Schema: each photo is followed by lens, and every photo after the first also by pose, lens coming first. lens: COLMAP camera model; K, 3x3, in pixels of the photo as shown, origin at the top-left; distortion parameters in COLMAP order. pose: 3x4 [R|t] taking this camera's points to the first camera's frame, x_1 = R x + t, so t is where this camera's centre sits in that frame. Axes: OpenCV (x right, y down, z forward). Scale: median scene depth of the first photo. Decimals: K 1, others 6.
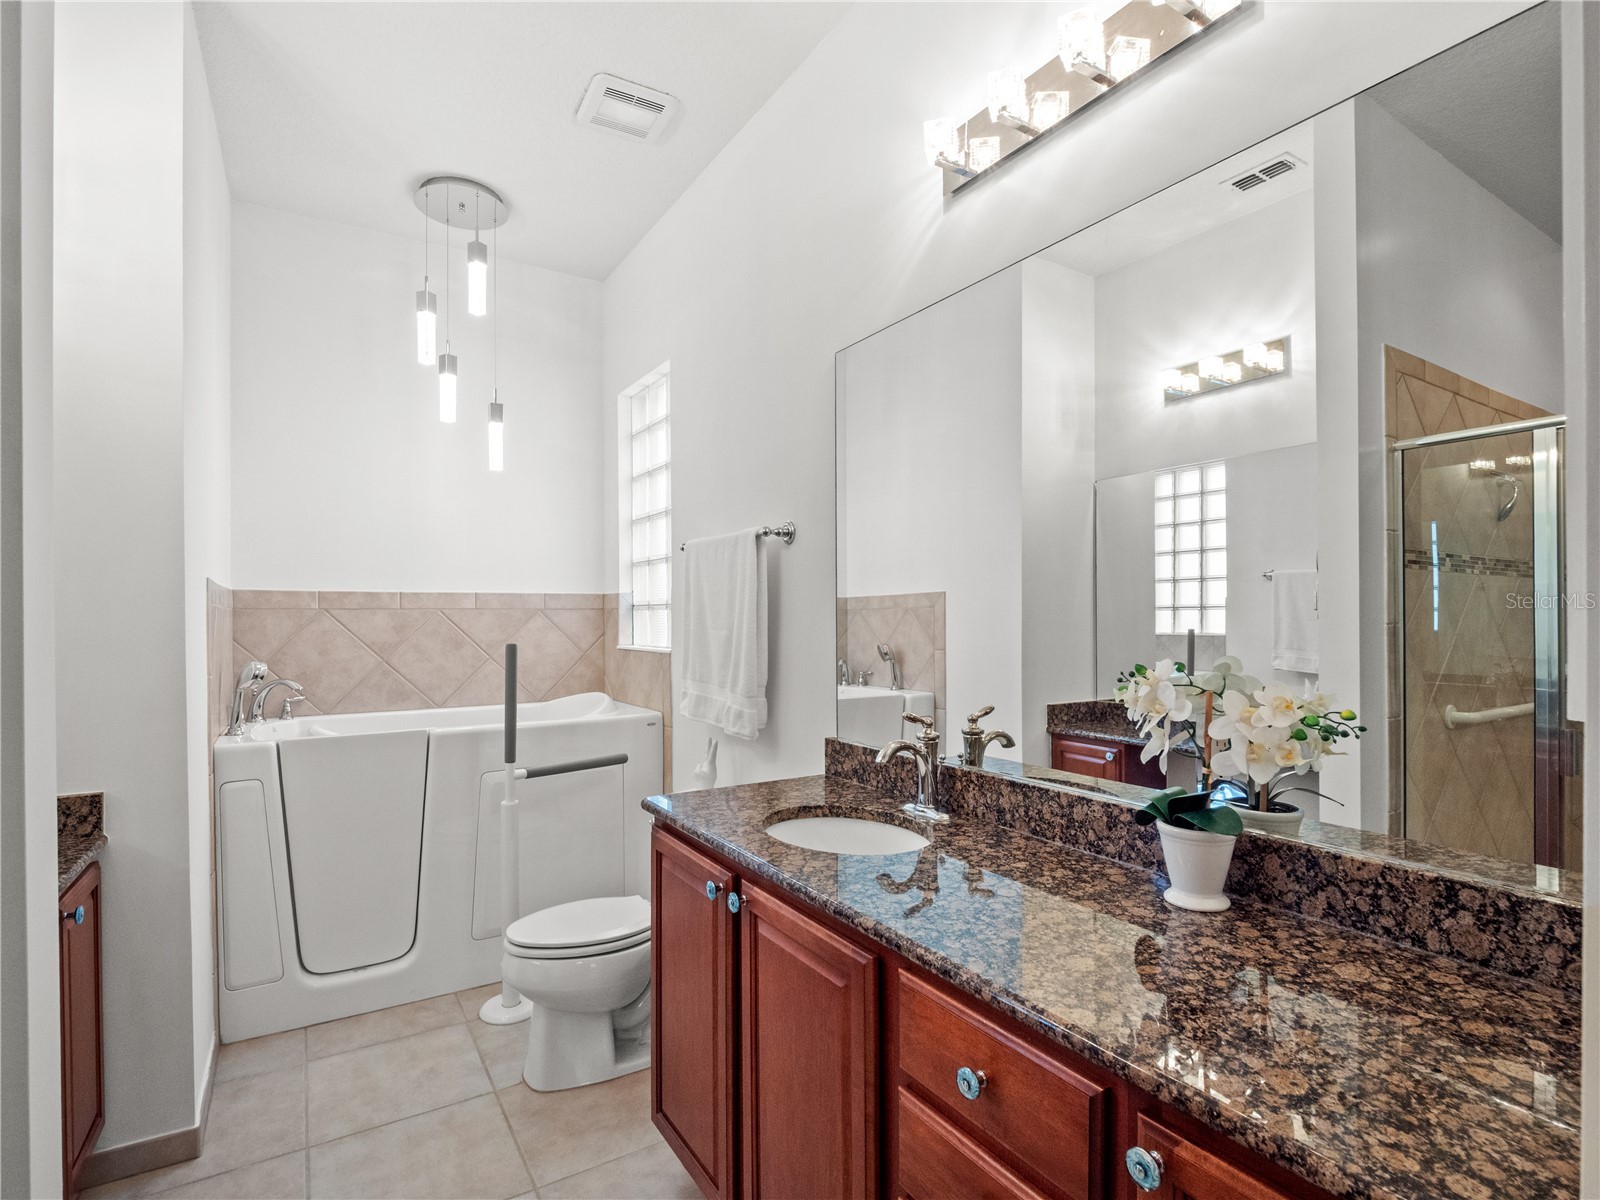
lens RADIAL K [[780.4, 0, 791.9], [0, 780.4, 620.9], [0, 0, 1]] dist [-0.009071, -0.003919]
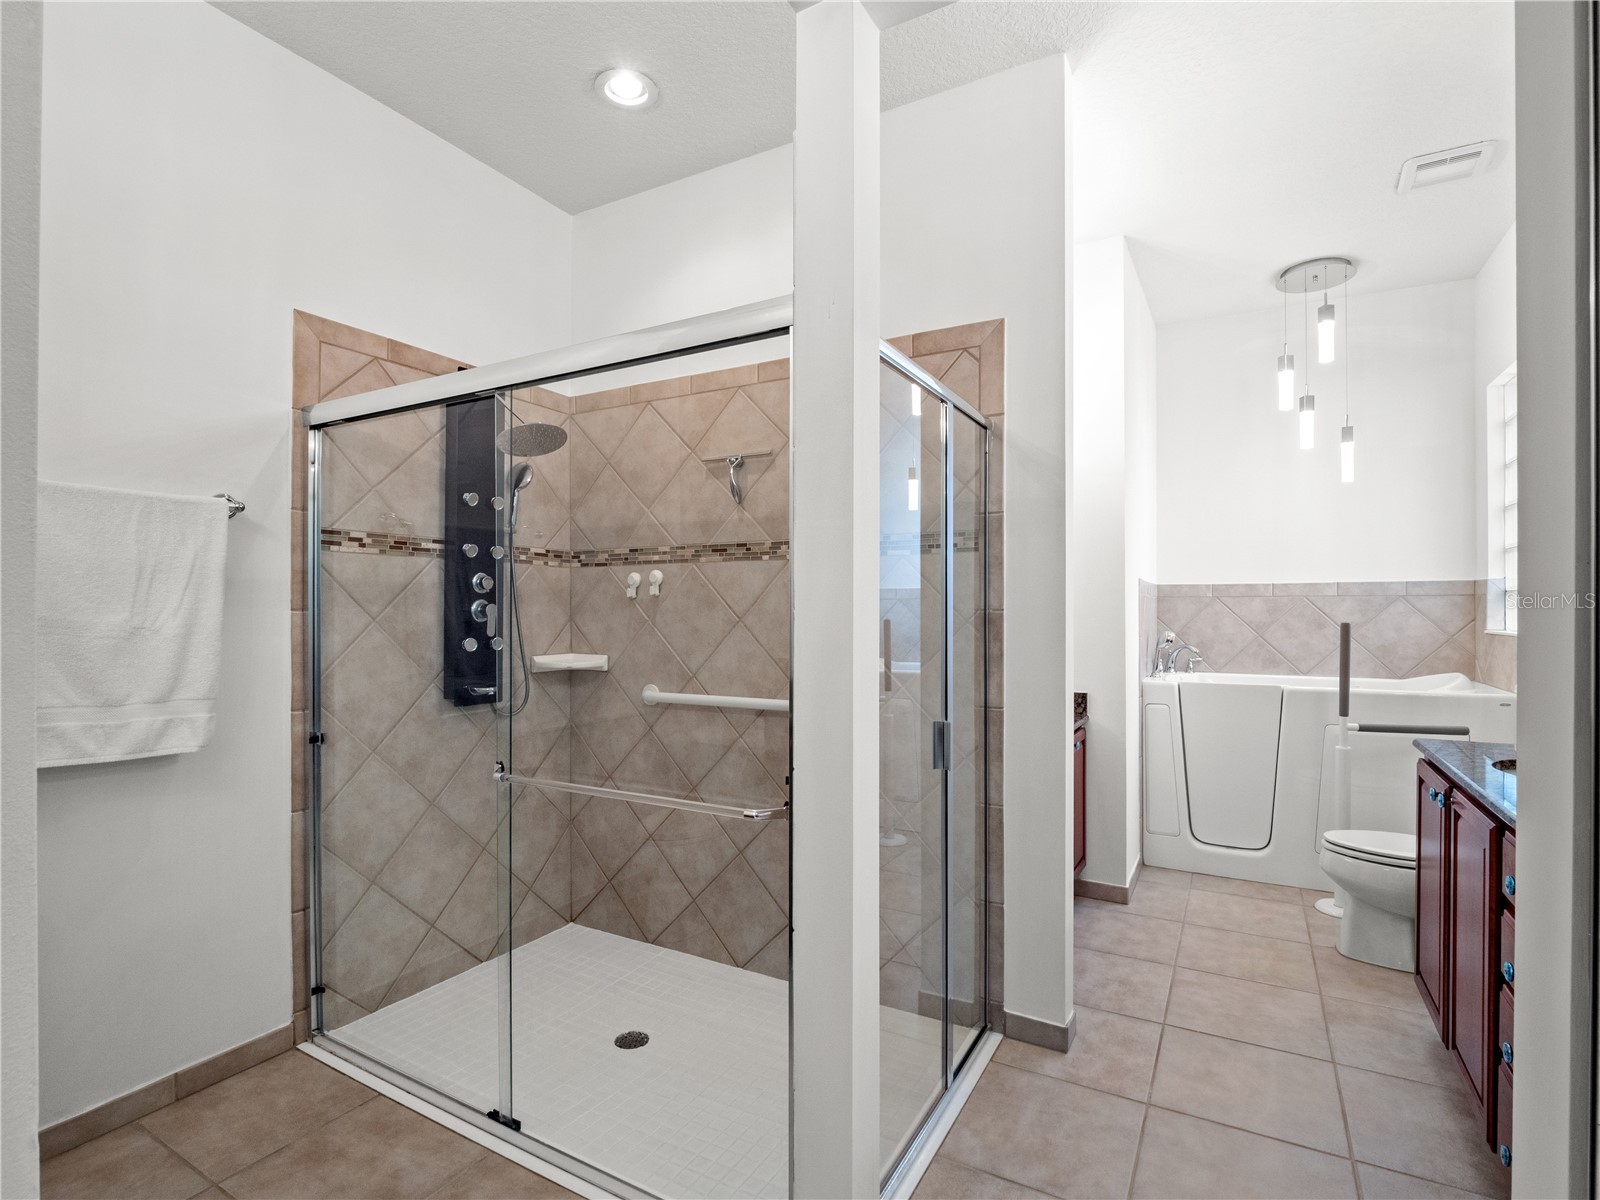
lens RADIAL K [[780.4, 0, 821.9], [0, 780.4, 607.6], [0, 0, 1]] dist [-0.009071, -0.003919]
pose [[0.490203, 0.003666, -0.871601, 0.275694], [-0.006560, 0.999978, 0.000516, 0.007955], [0.871584, 0.005465, 0.490216, -0.308716]]
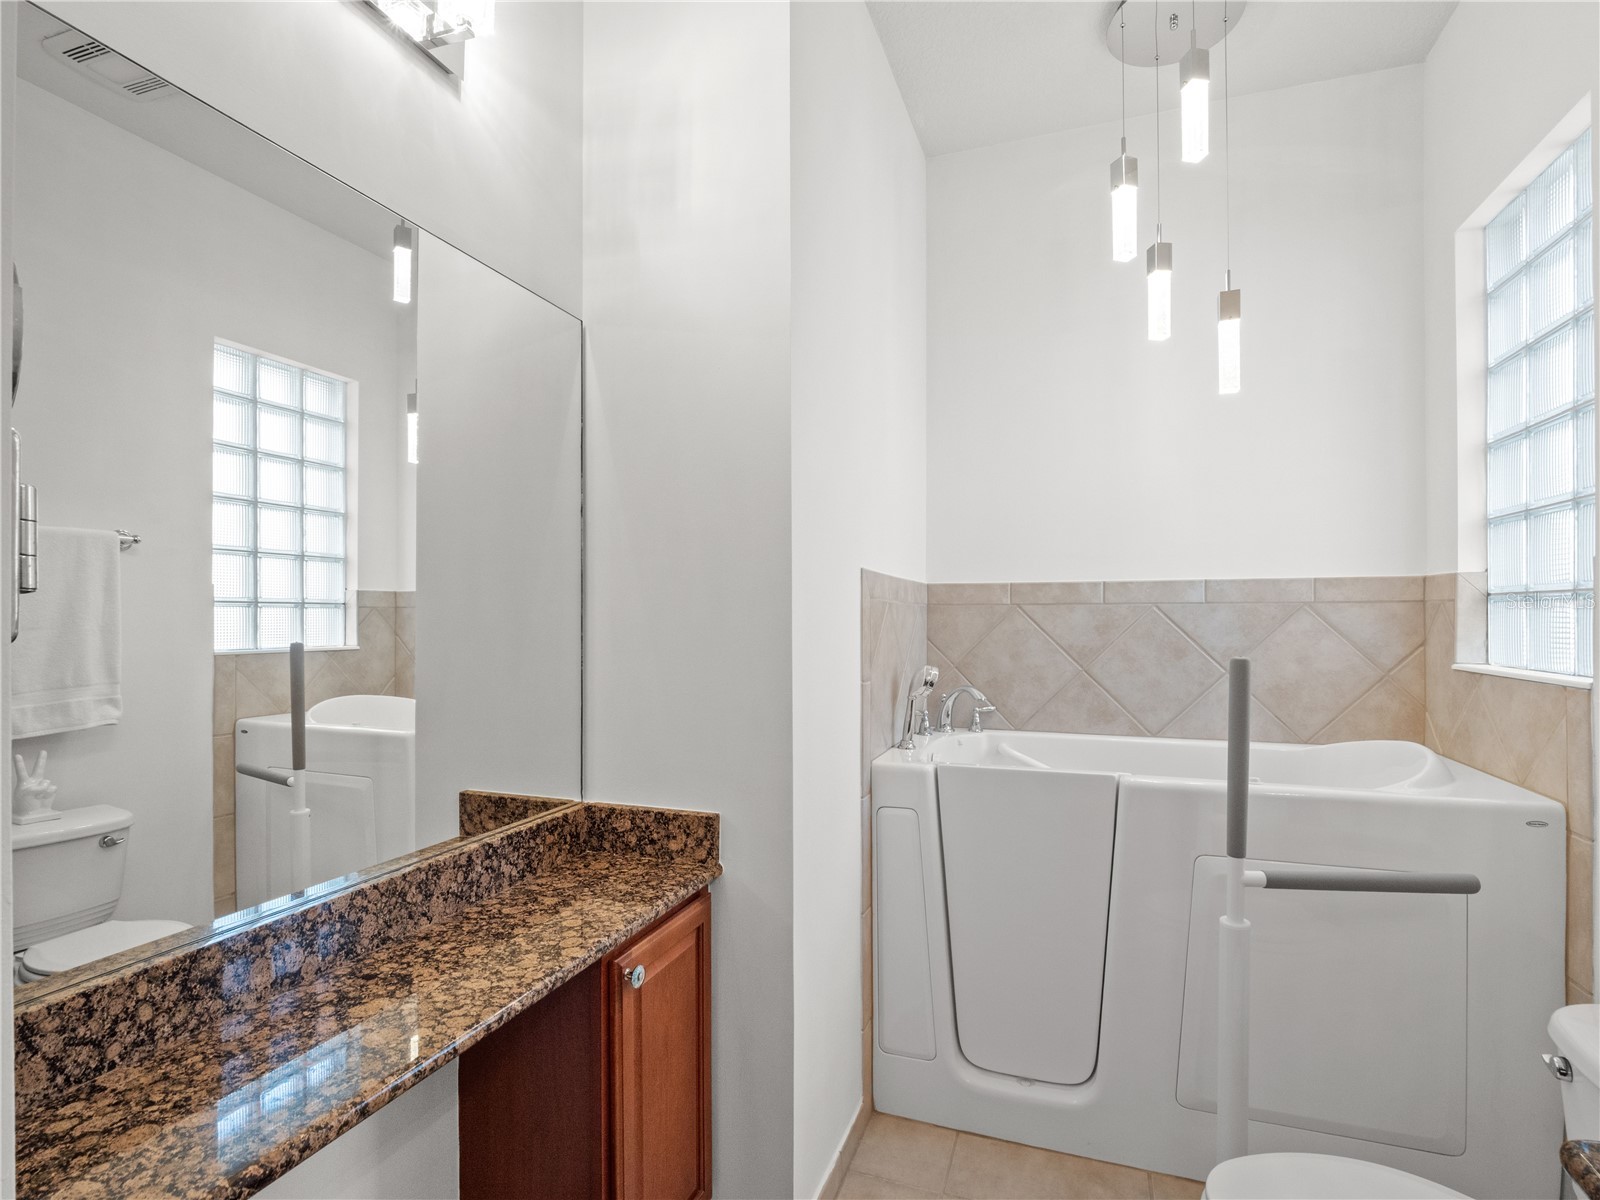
lens RADIAL K [[780.4, 0, 821.3], [0, 780.4, 617.4], [0, 0, 1]] dist [-0.009071, -0.003919]
pose [[0.626042, 0.005656, -0.779769, -0.080546], [-0.006410, 0.999977, 0.002108, -0.001365], [0.779763, 0.003679, 0.626064, 0.317377]]
